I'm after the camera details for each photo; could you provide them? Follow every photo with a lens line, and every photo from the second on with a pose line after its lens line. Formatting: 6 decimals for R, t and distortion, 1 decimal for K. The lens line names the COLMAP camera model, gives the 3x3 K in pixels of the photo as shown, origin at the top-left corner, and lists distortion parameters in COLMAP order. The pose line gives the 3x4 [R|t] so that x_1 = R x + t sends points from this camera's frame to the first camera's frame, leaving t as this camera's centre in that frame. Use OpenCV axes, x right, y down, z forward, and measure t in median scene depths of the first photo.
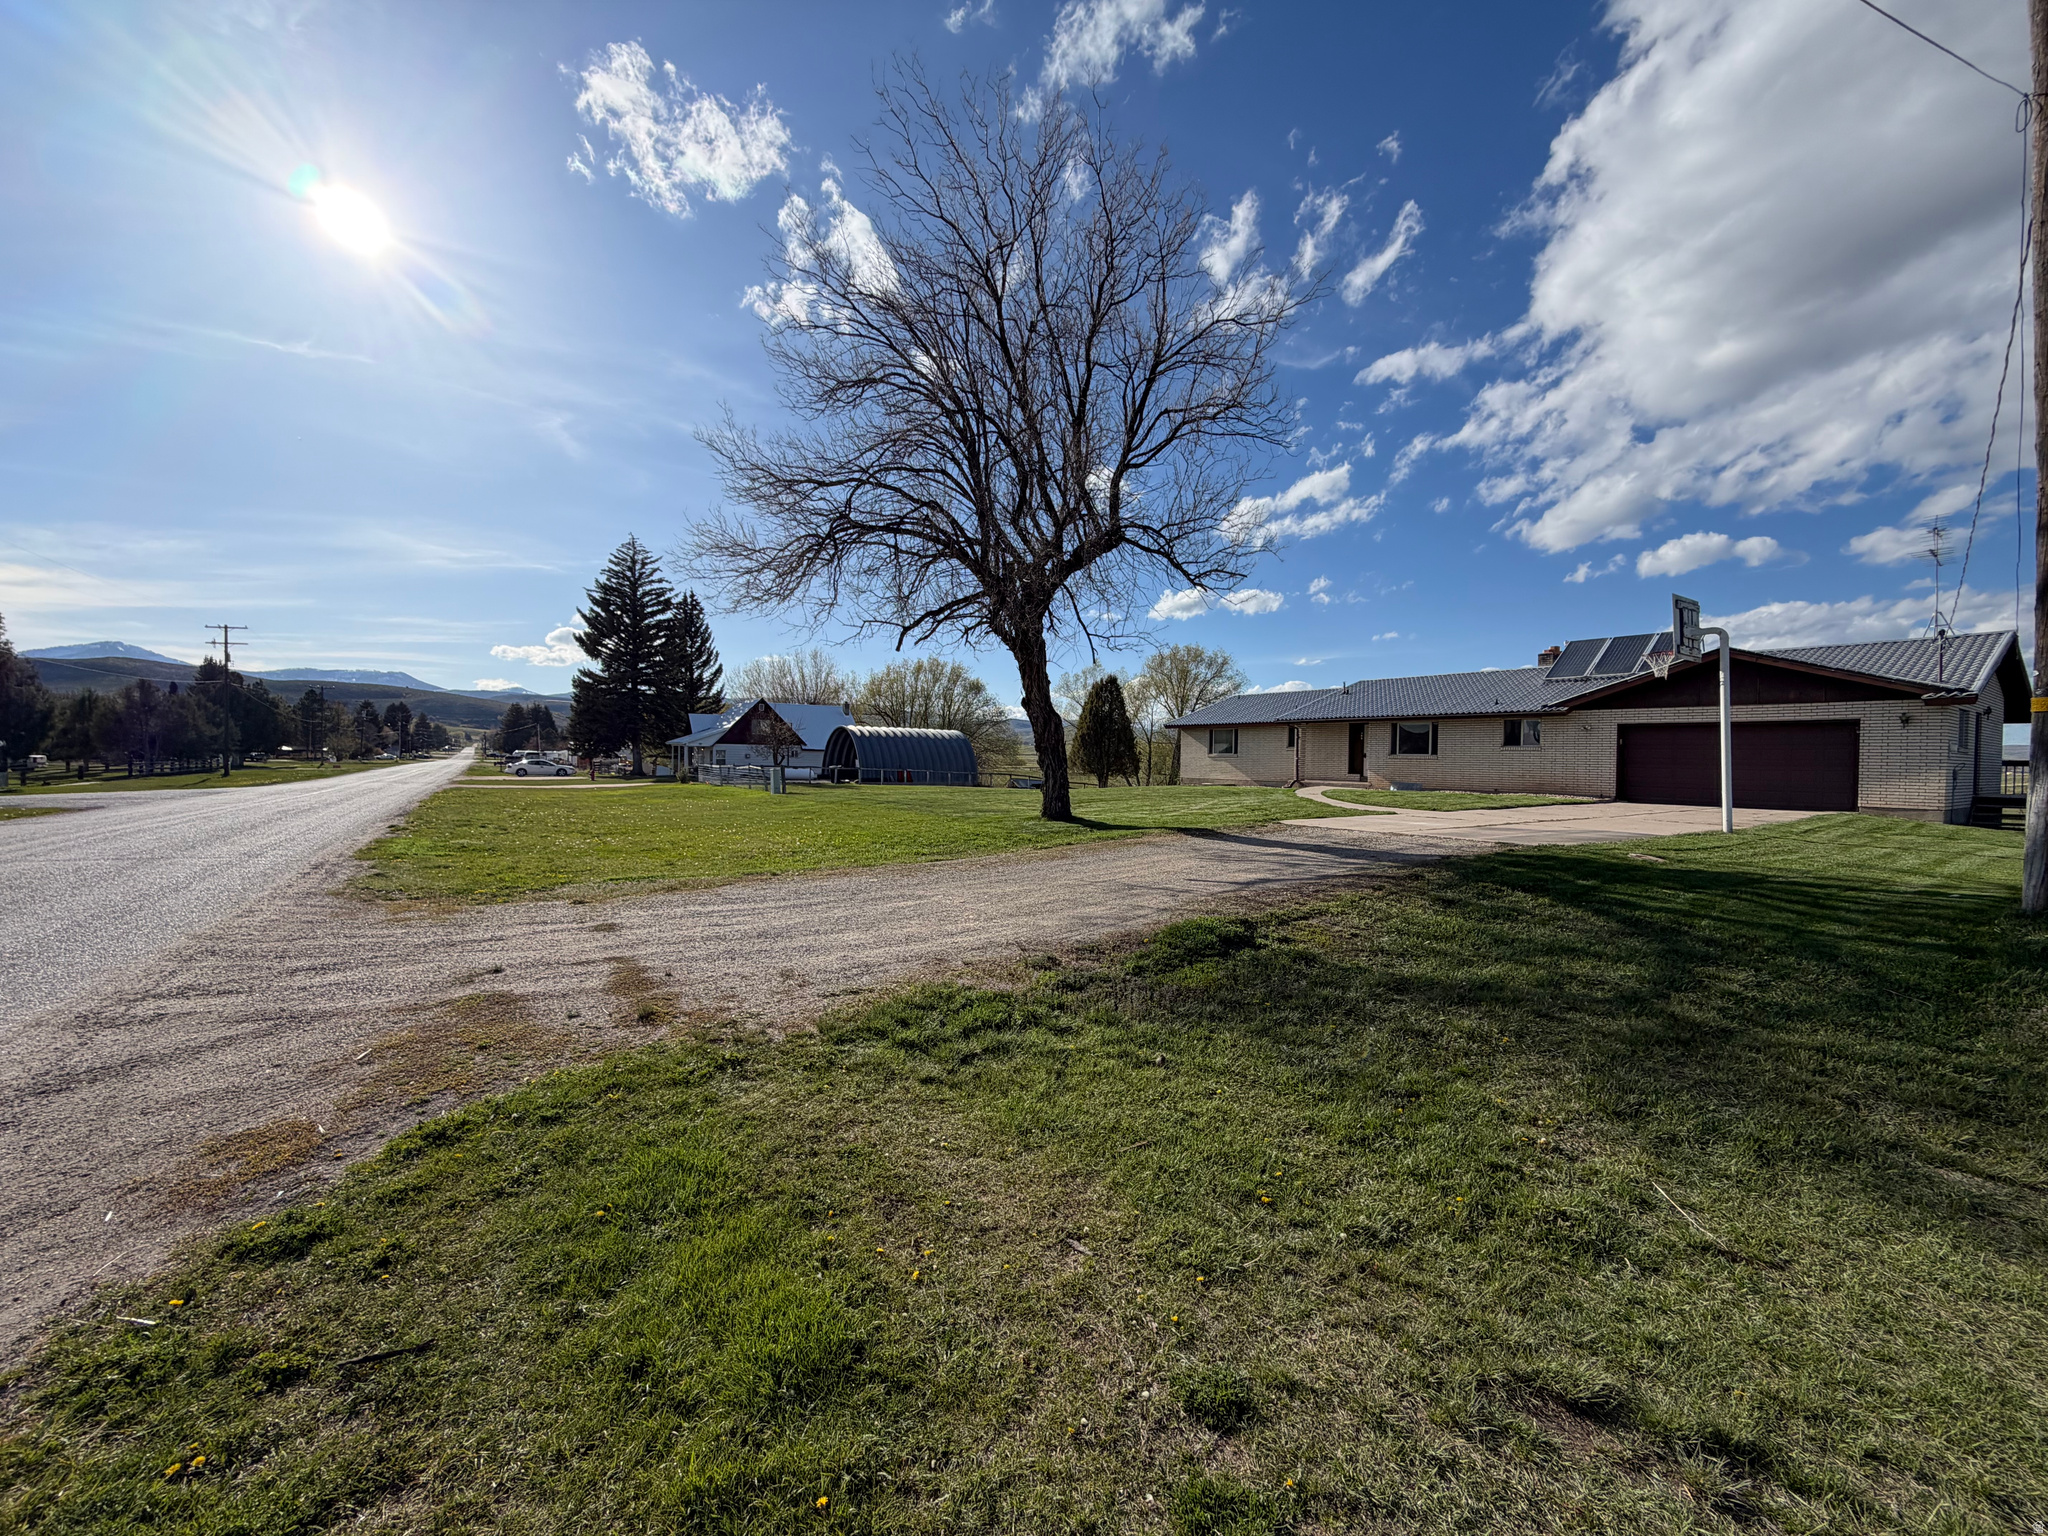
lens RADIAL K [[814.7, 0, 1019.3], [0, 814.7, 764.1], [0, 0, 1]] dist [-0.000764, 0.000498]
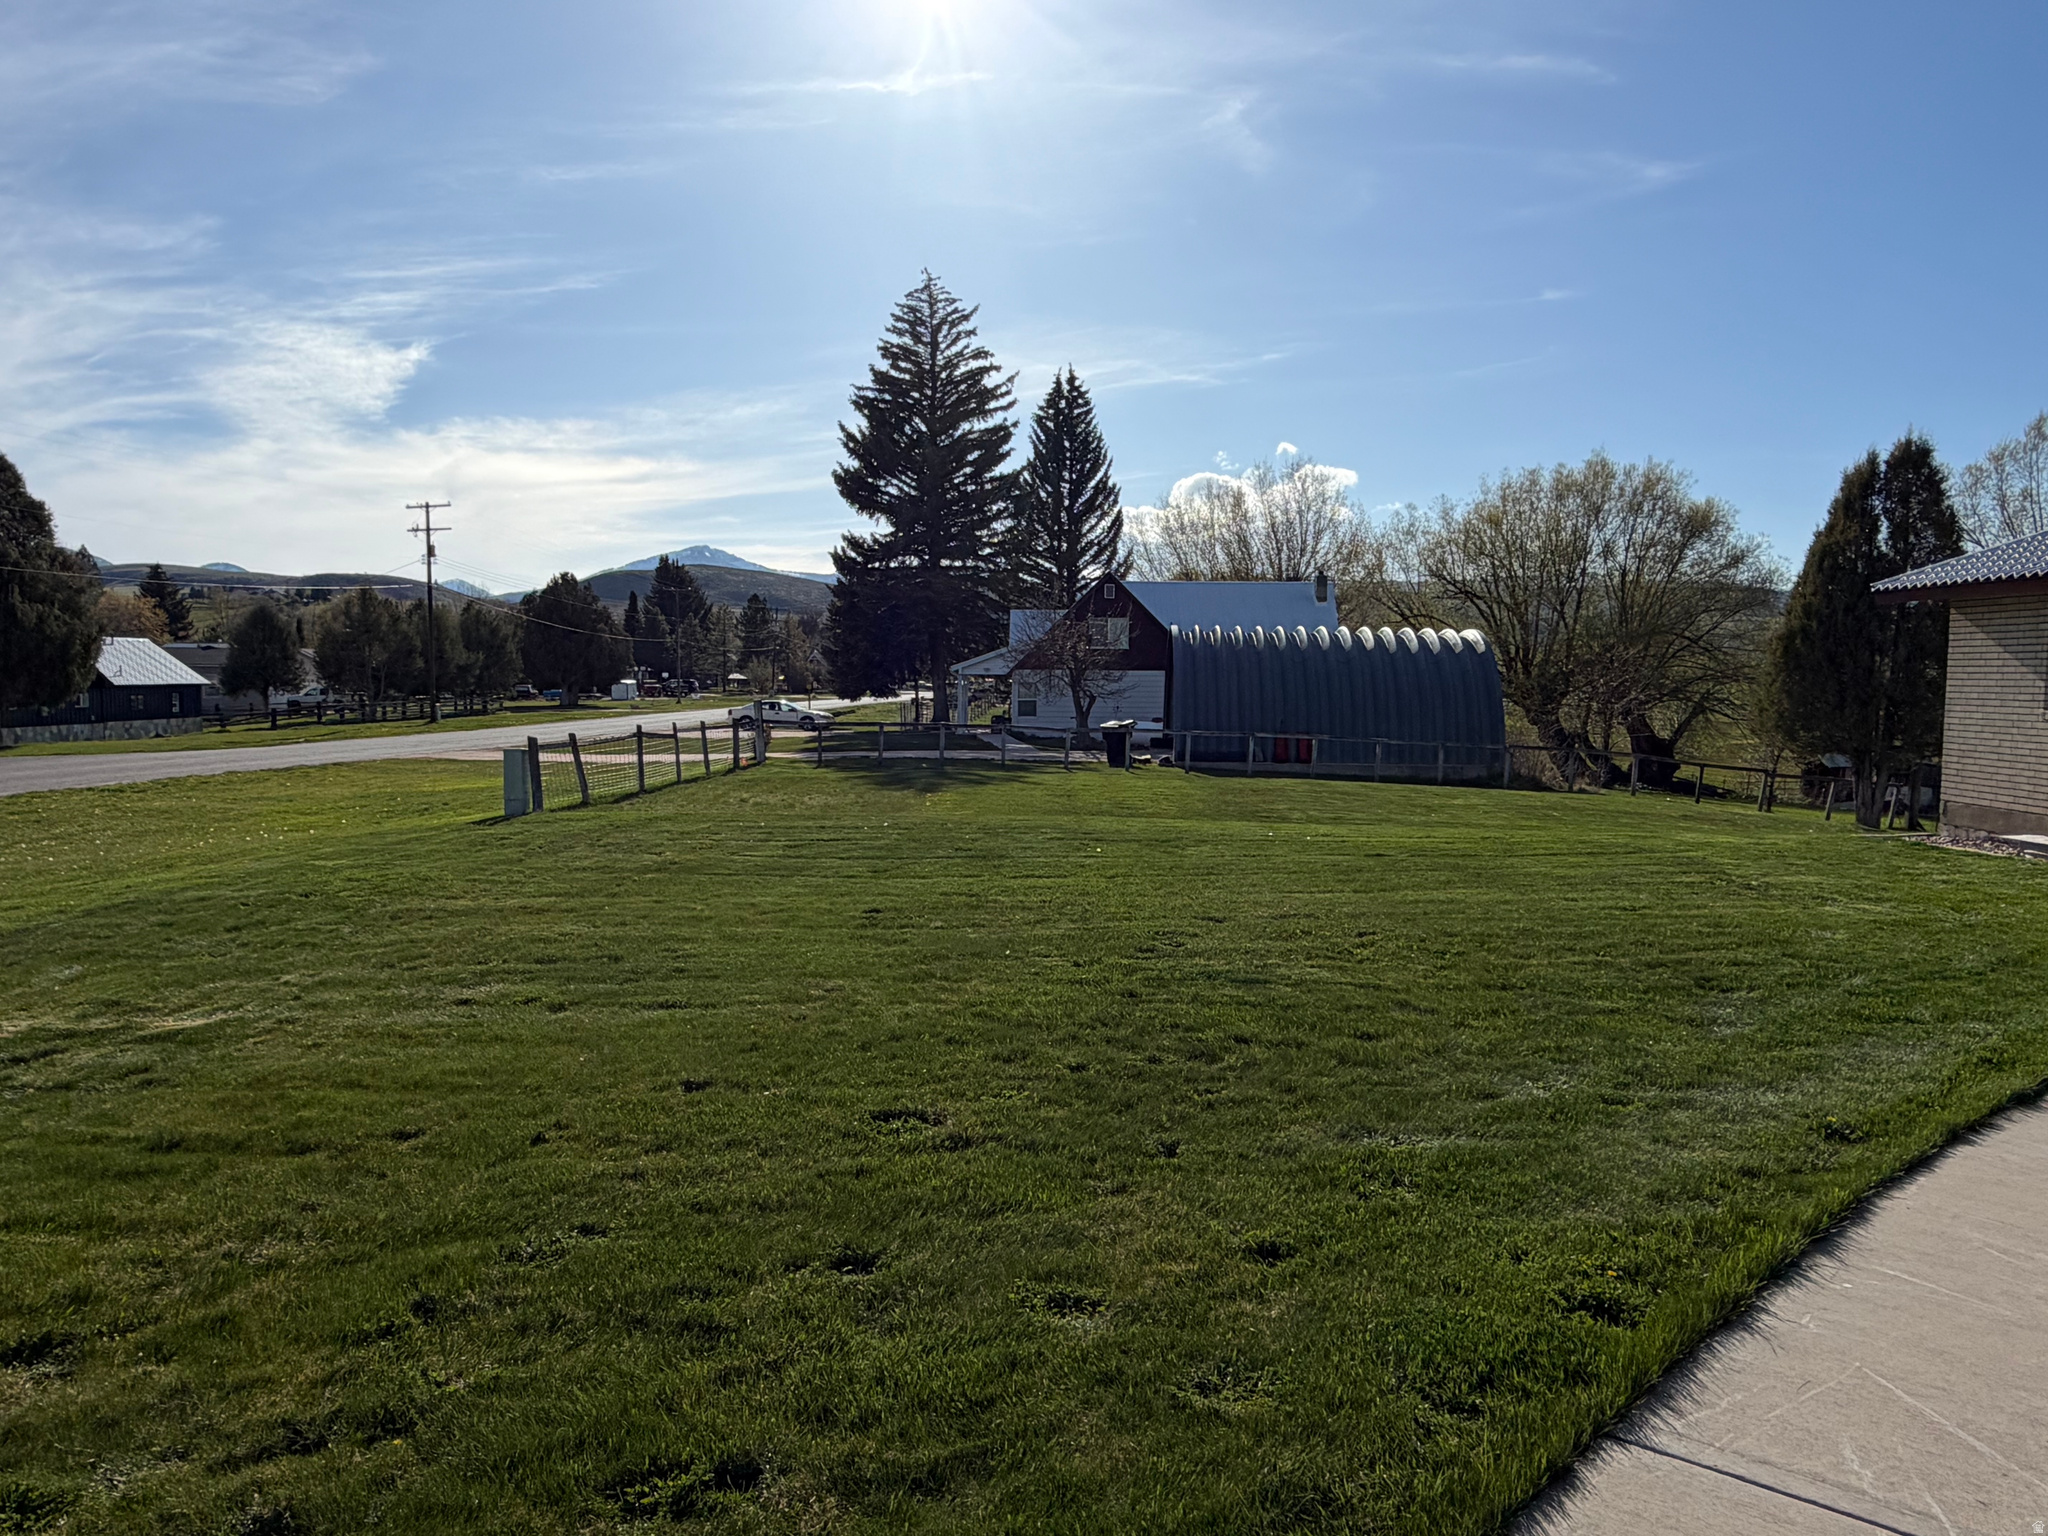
lens RADIAL K [[1525.3, 0, 1024.0], [0, 1525.3, 768.0], [0, 0, 1]] dist [-0.003859, 0.000038]
pose [[0.699654, 0.046375, -0.712975, 0.252368], [-0.023052, 0.998837, 0.042347, -0.005920], [0.714110, -0.013193, 0.699909, 0.324084]]
